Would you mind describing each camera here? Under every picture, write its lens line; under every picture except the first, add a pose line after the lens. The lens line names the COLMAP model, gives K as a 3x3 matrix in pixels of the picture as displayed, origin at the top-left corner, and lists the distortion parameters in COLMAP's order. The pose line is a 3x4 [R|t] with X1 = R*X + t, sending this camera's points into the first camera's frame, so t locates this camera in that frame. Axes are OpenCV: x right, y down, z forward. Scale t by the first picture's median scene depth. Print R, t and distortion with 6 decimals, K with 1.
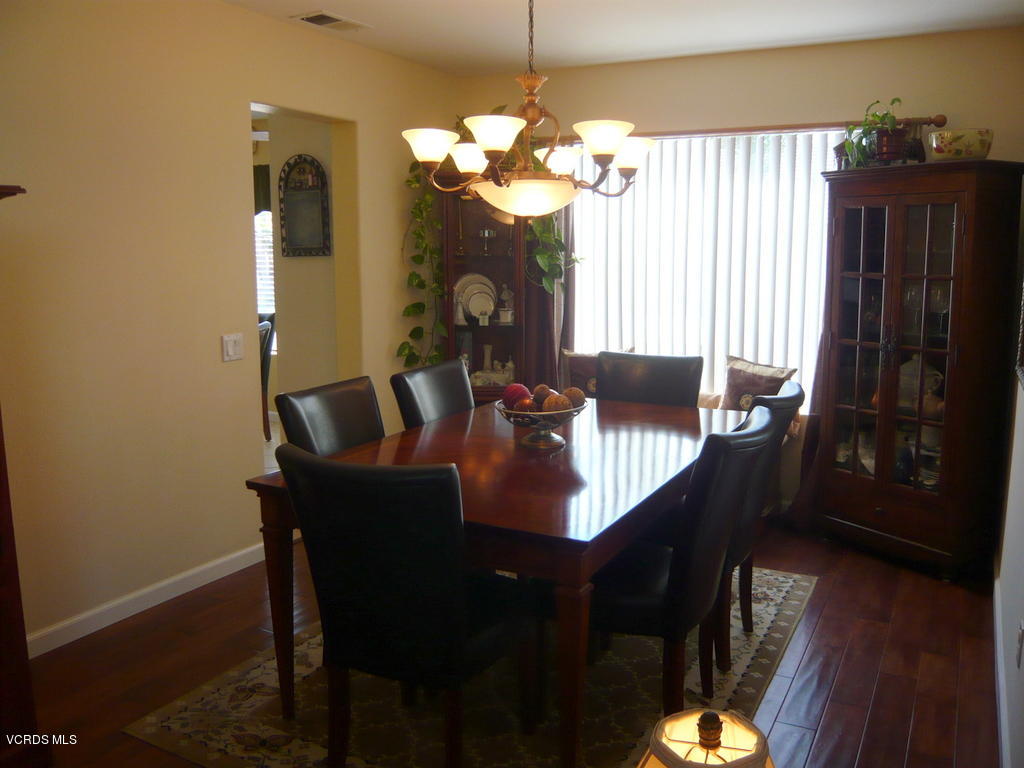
lens RADIAL K [[859.7, 0, 518.2], [0, 859.7, 382.9], [0, 0, 1]] dist [-0.082248, 0.019094]
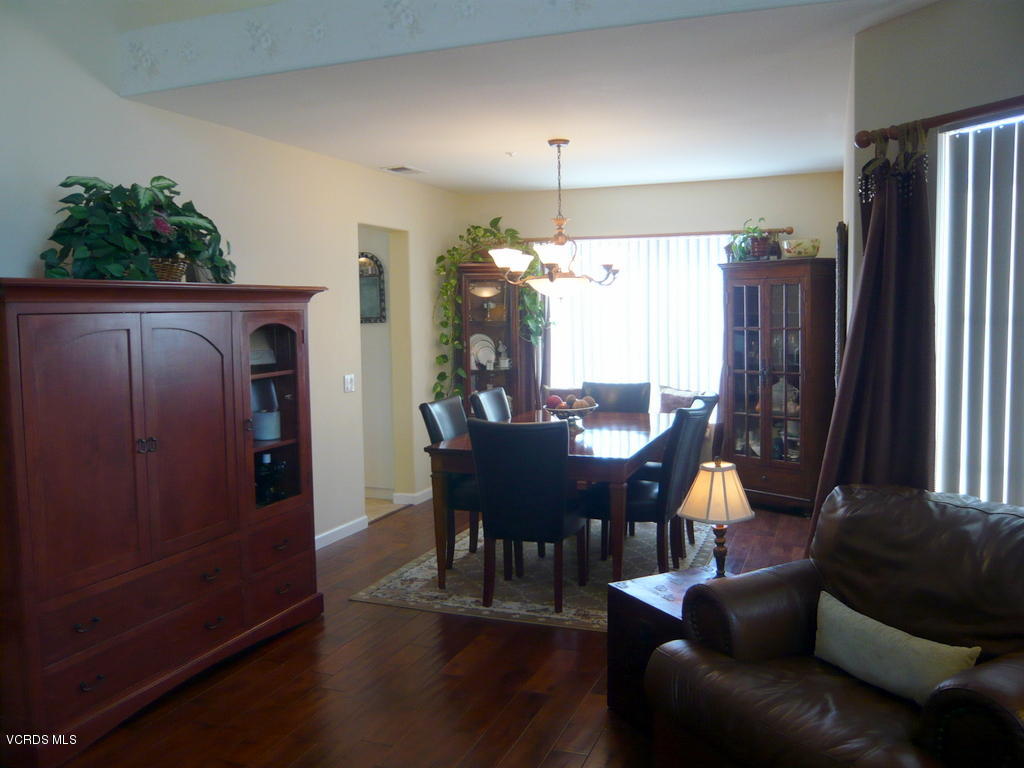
lens RADIAL K [[859.7, 0, 508.5], [0, 859.7, 384.2], [0, 0, 1]] dist [-0.082248, 0.019094]
pose [[0.992590, -0.025201, 0.118871, -0.225671], [0.033844, 0.996883, -0.071263, 0.074611], [-0.116705, 0.074758, 0.990349, -0.517531]]
